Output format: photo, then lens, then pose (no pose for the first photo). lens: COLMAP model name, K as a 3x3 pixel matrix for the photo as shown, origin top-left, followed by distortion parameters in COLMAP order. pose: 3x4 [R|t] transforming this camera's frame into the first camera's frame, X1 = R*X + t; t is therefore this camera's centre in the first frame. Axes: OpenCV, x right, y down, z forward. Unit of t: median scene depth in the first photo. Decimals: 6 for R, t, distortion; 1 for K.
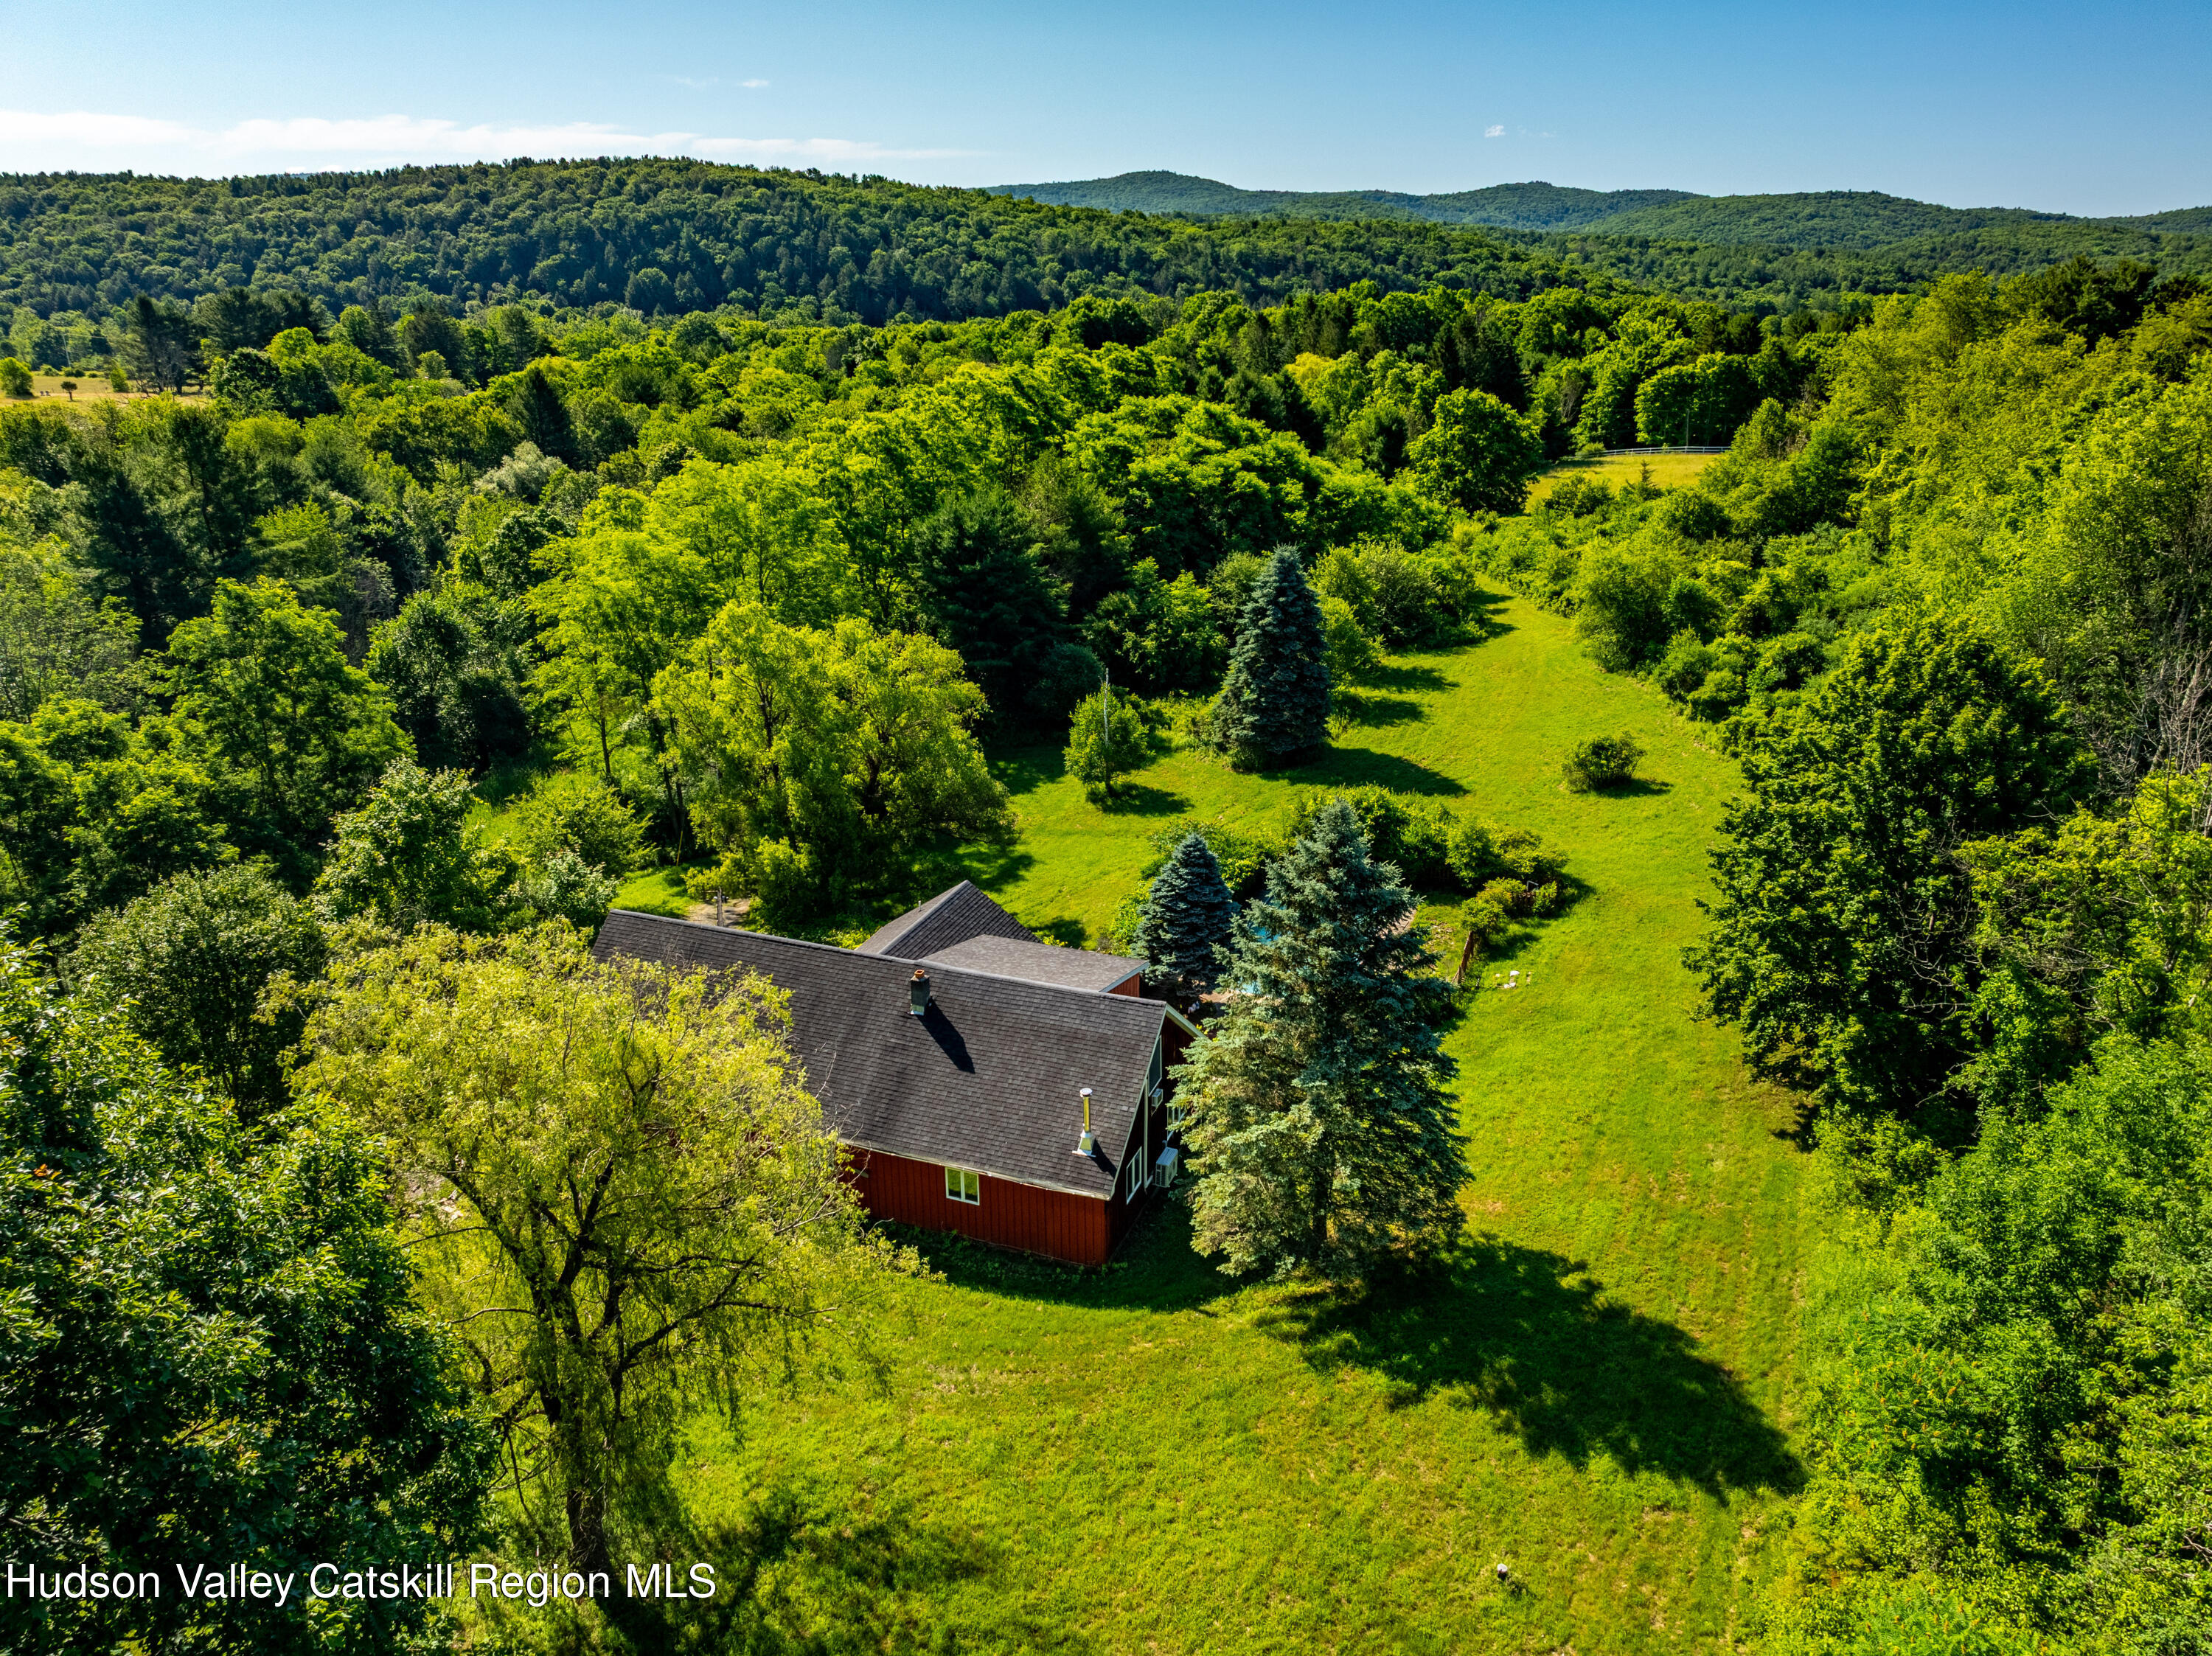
lens RADIAL K [[1537.5, 0, 1116.9], [0, 1537.5, 825.9], [0, 0, 1]] dist [-0.038287, 0.012866]
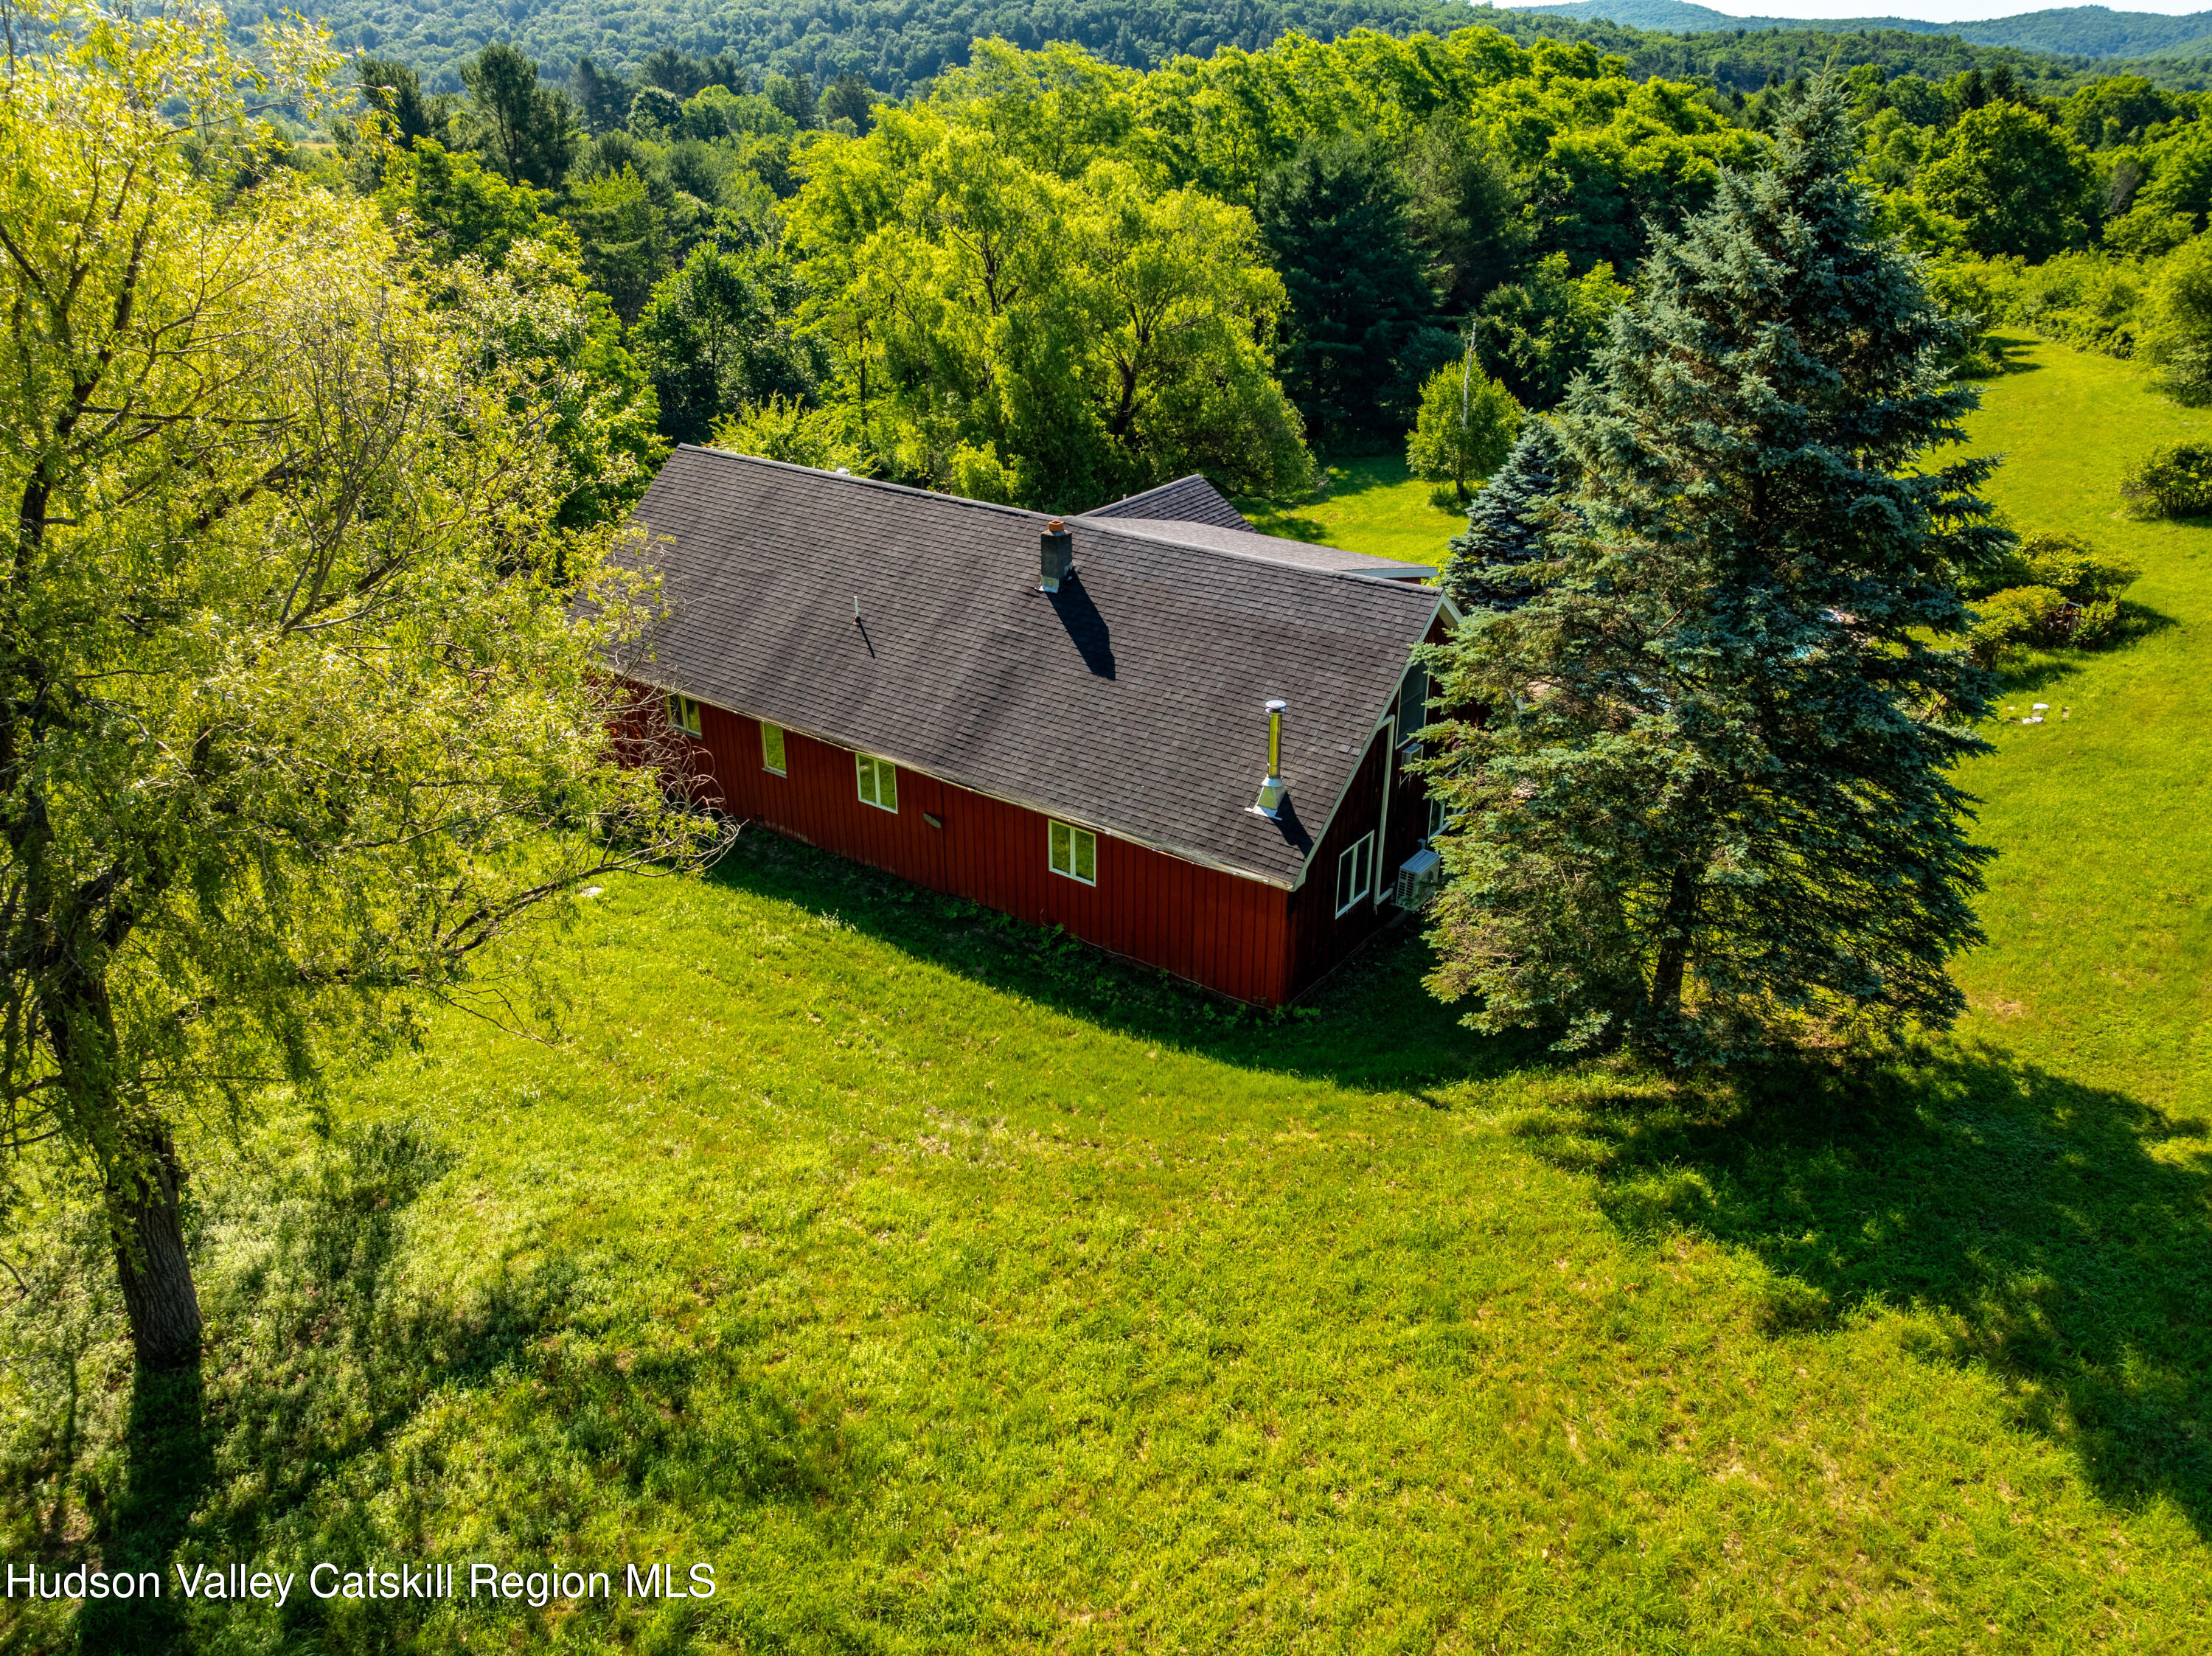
lens RADIAL K [[1537.5, 0, 1128.3], [0, 1537.5, 843.5], [0, 0, 1]] dist [-0.038287, 0.012866]
pose [[0.966260, 0.119960, -0.227927, 0.029440], [-0.095021, 0.988523, 0.117442, 0.074588], [0.239400, -0.091822, 0.966569, 0.194726]]
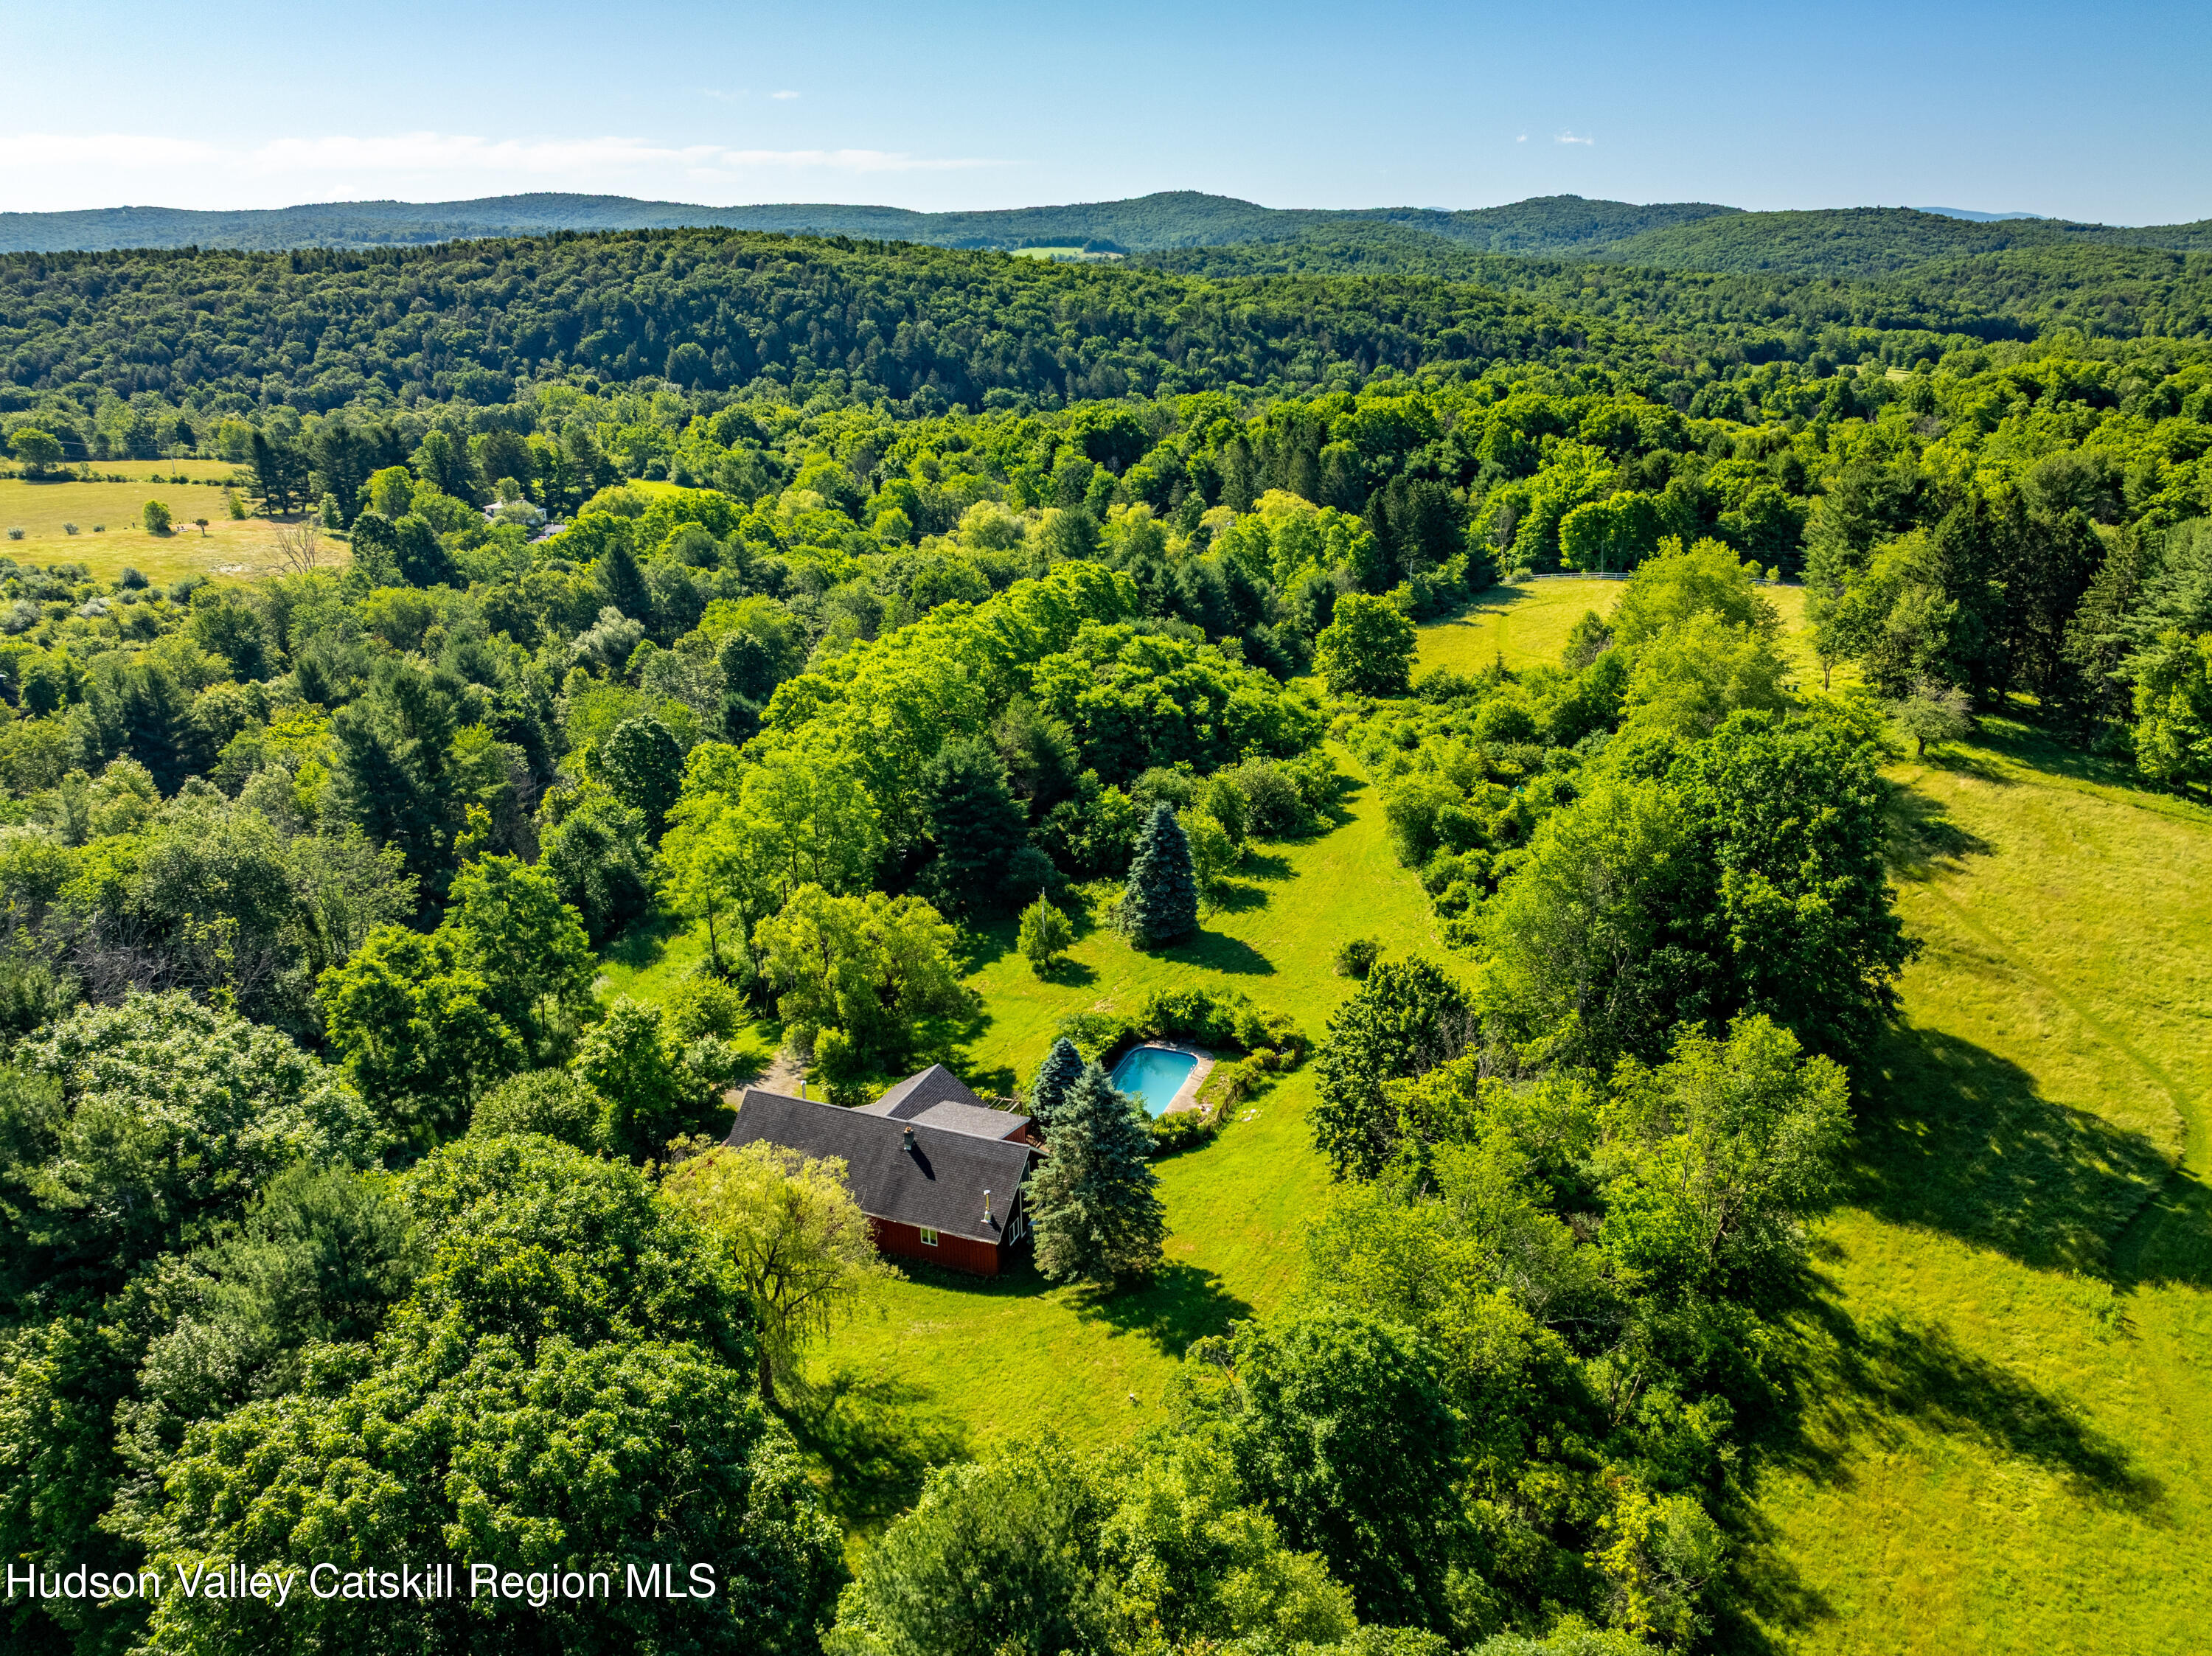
lens RADIAL K [[1537.5, 0, 1115.0], [0, 1537.5, 831.0], [0, 0, 1]] dist [-0.038287, 0.012866]
pose [[0.999784, -0.005499, -0.020066, 0.090452], [0.005261, 0.999915, -0.011915, -0.132412], [0.020130, 0.011807, 0.999728, -0.492323]]
